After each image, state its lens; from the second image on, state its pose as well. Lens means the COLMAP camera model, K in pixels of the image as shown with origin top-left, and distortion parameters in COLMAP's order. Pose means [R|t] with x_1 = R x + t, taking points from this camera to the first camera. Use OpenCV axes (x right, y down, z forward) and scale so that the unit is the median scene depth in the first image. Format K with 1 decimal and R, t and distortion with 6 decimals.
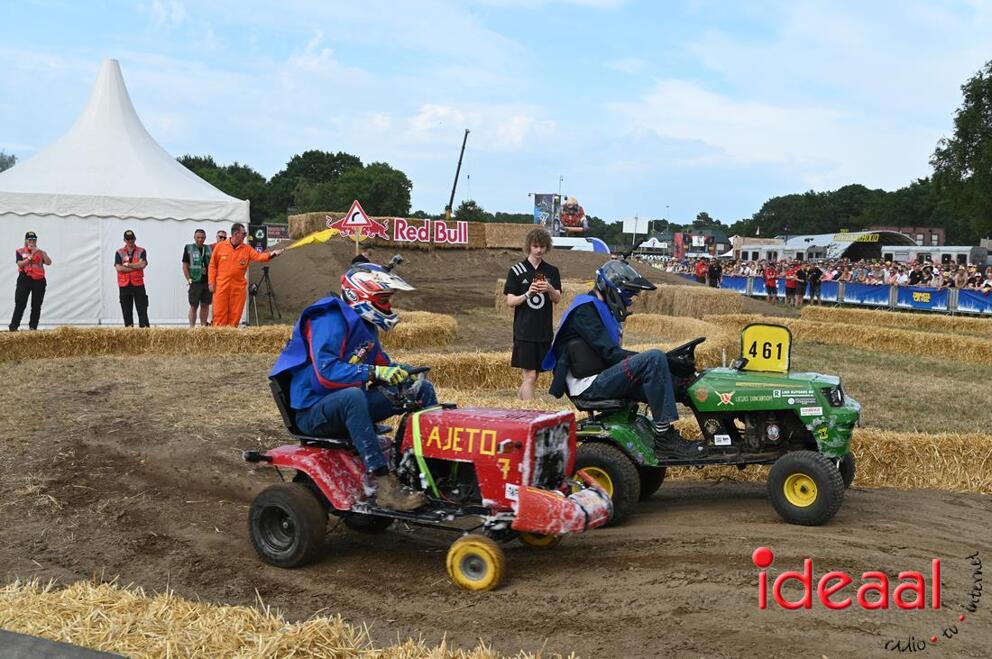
lens RADIAL K [[994.5, 0, 496.0], [0, 994.5, 329.5], [0, 0, 1]] dist [-0.039338, 0.176893]
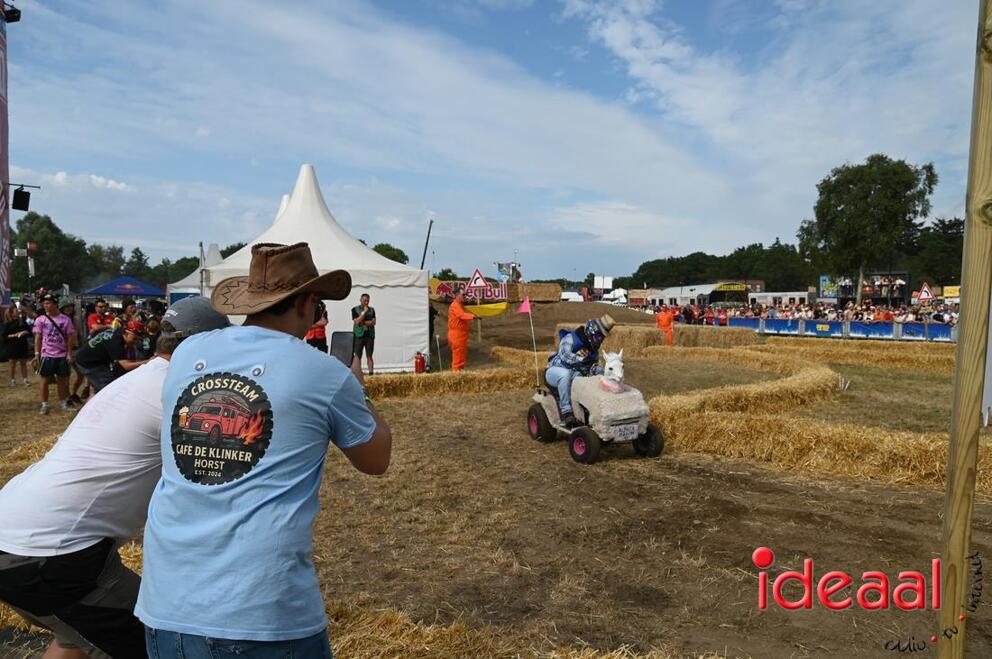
lens RADIAL K [[689.3, 0, 496.0], [0, 689.3, 329.5], [0, 0, 1]] dist [-0.102286, 0.083834]
pose [[0.996202, -0.031509, 0.081175, -0.099124], [0.034737, 0.998649, -0.038656, -0.006610], [-0.079847, 0.041329, 0.995950, 0.047297]]
